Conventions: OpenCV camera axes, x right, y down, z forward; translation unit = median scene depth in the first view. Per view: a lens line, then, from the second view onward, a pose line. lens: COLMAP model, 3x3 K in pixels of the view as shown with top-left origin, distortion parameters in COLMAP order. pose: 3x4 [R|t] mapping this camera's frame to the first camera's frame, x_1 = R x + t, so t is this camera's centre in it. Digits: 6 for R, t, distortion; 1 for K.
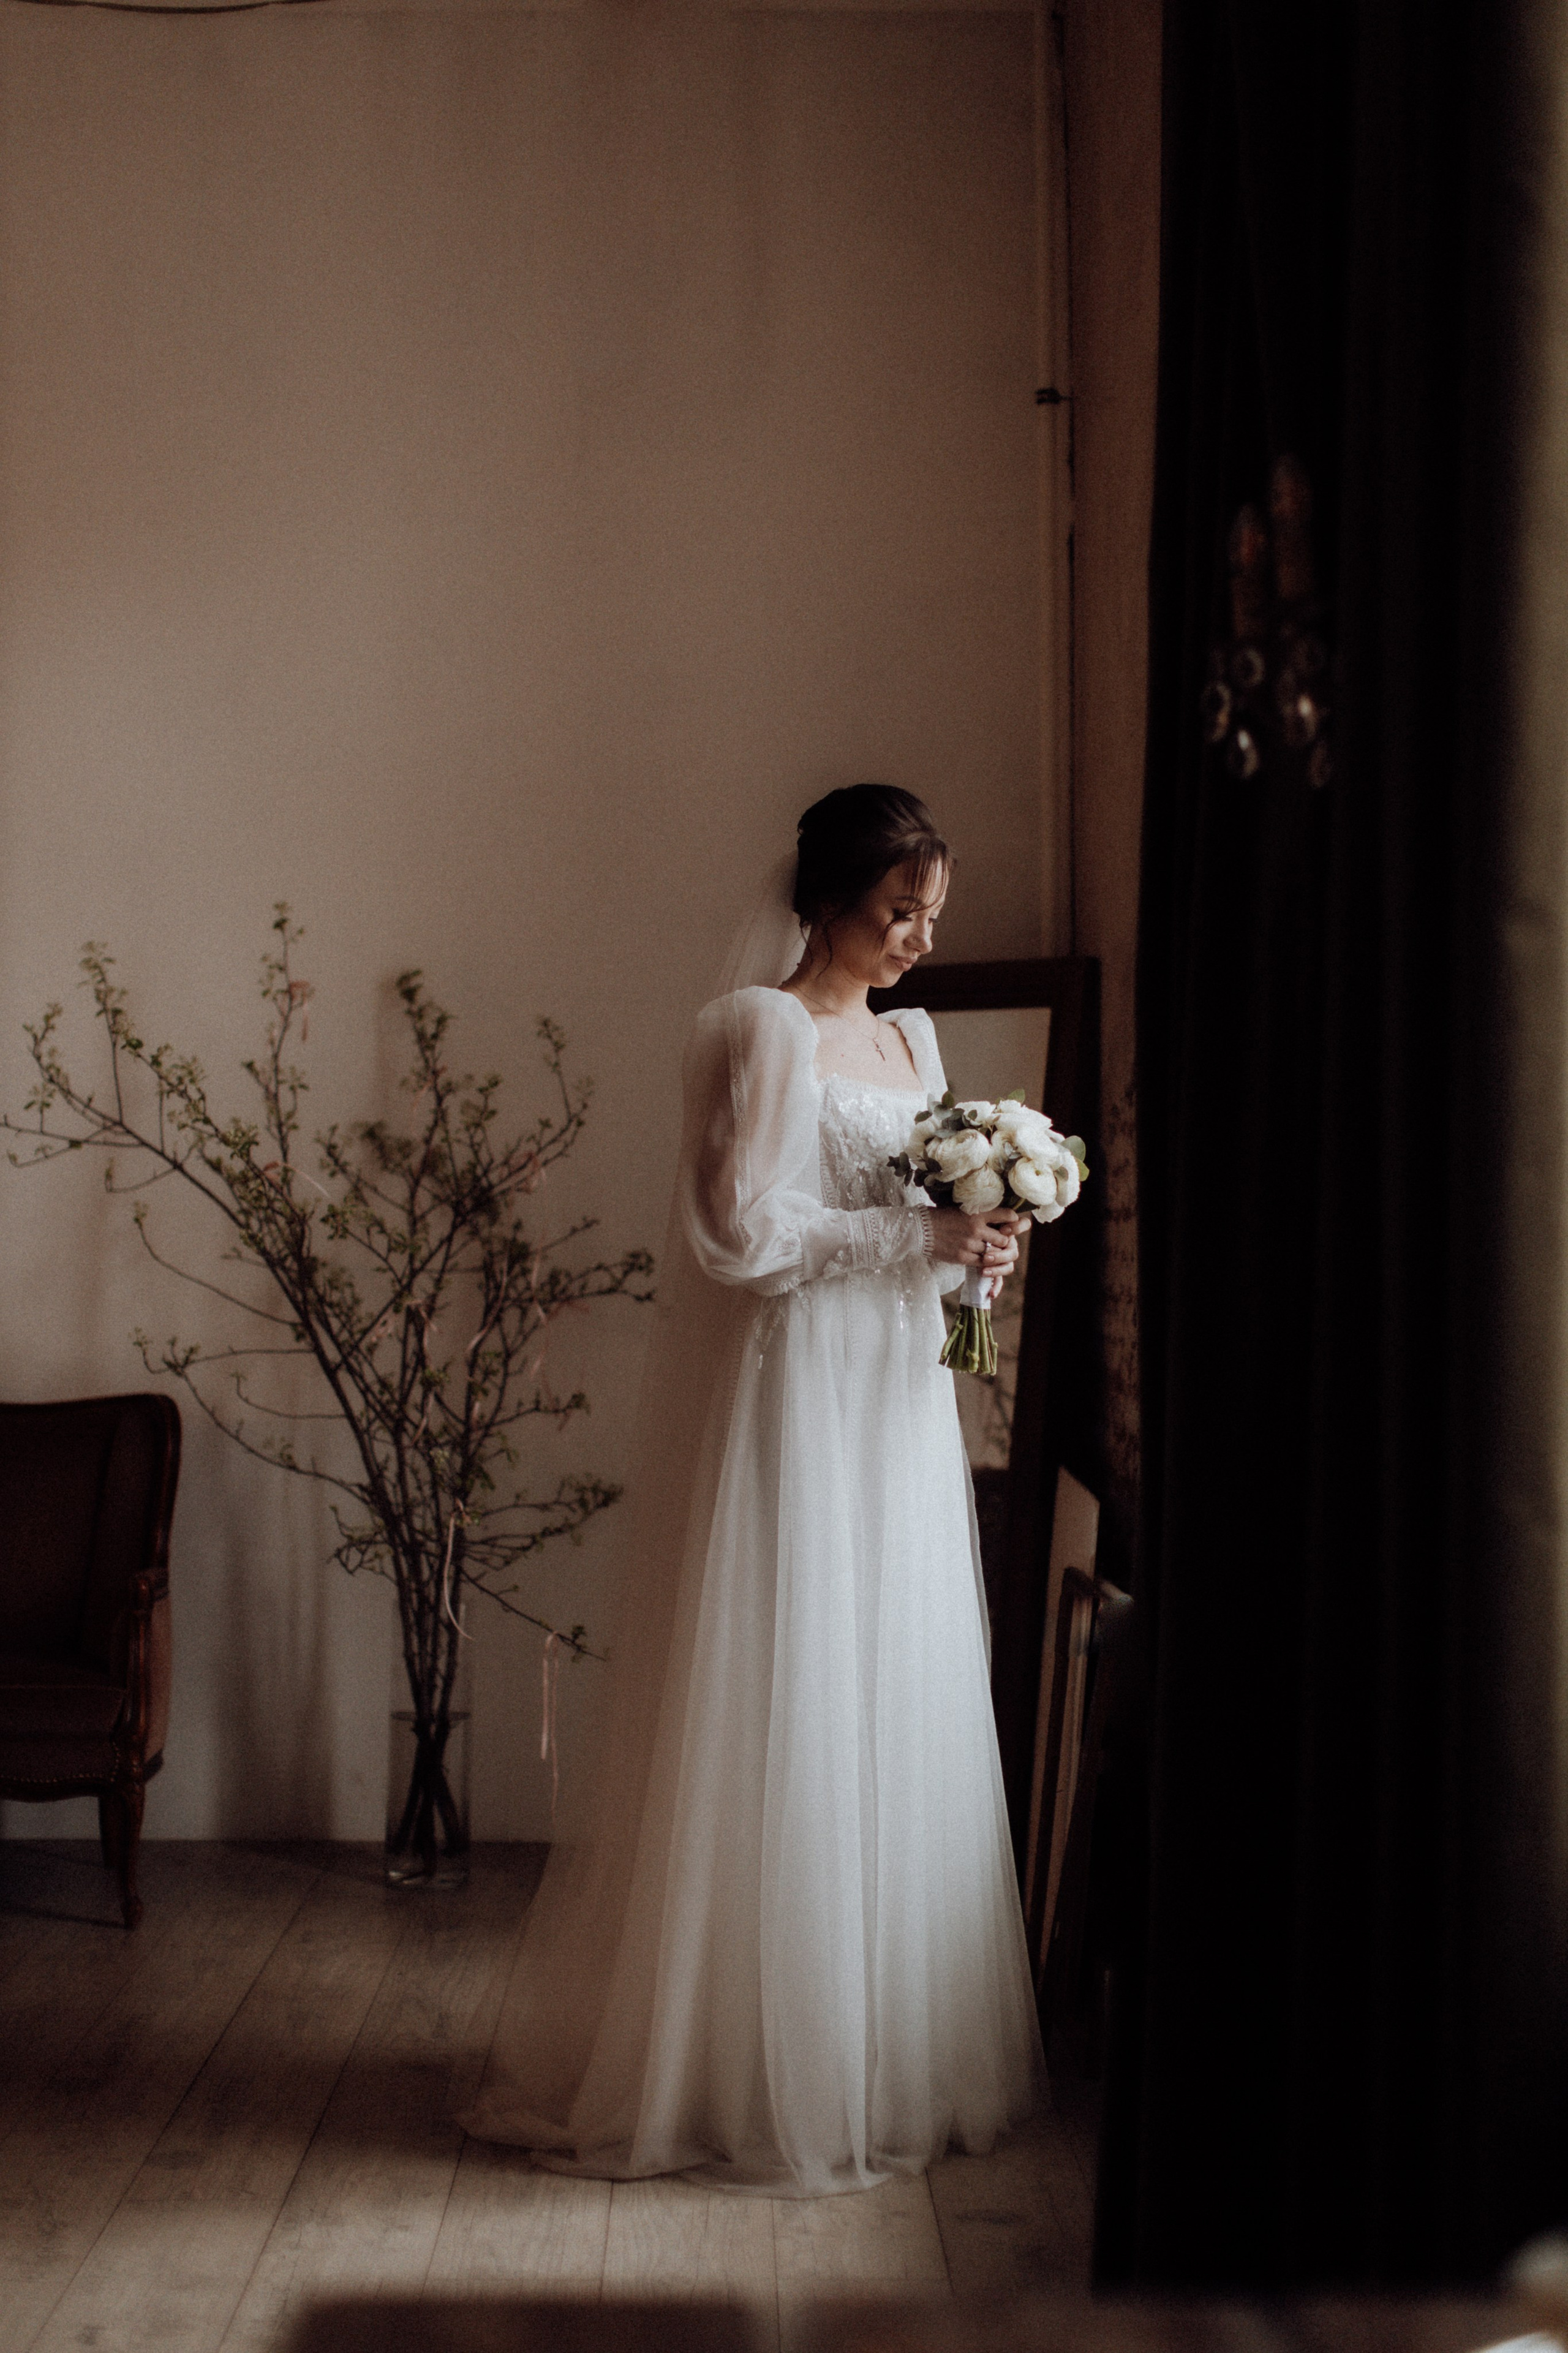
lens RADIAL K [[3071.5, 0, 784.0], [0, 3071.5, 1176.5], [0, 0, 1]] dist [0.019567, -0.000952]
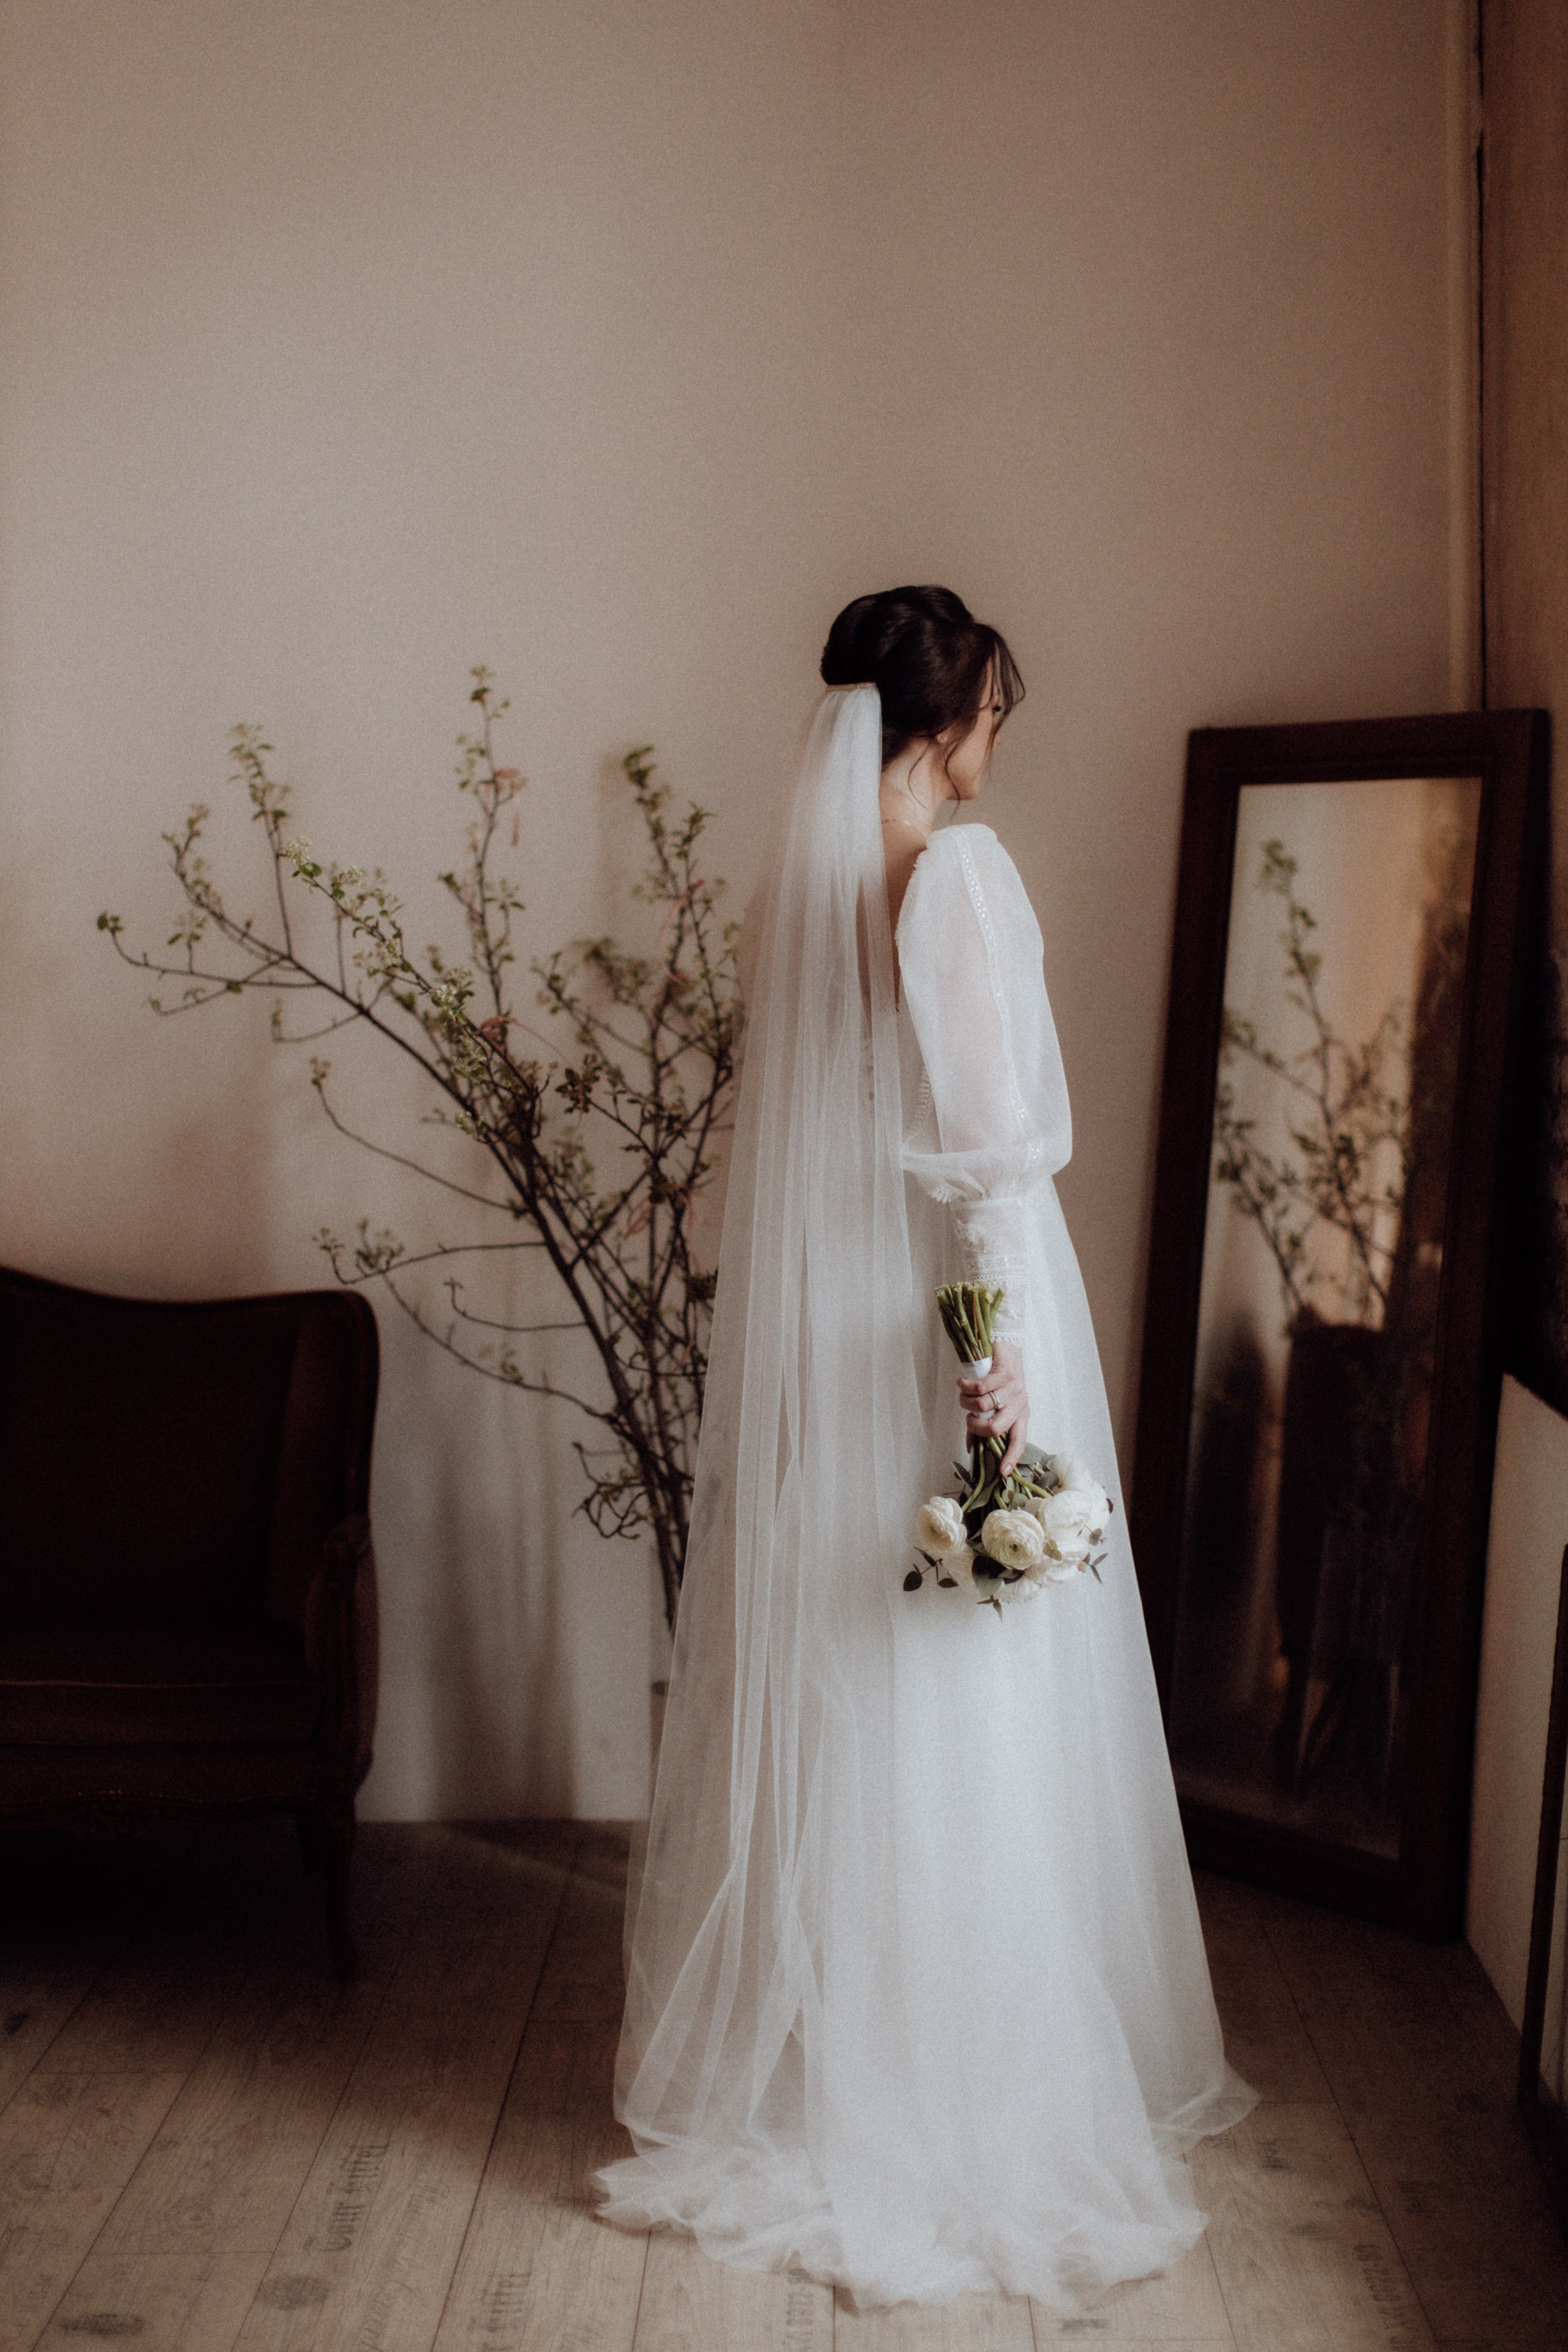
lens RADIAL K [[3070.4, 0, 784.0], [0, 3070.4, 1176.0], [0, 0, 1]] dist [0.019567, -0.000952]
pose [[0.999007, -0.017983, -0.040755, -0.057260], [0.021867, 0.995048, 0.096960, -0.034786], [0.038810, -0.097755, 0.994454, 0.213296]]
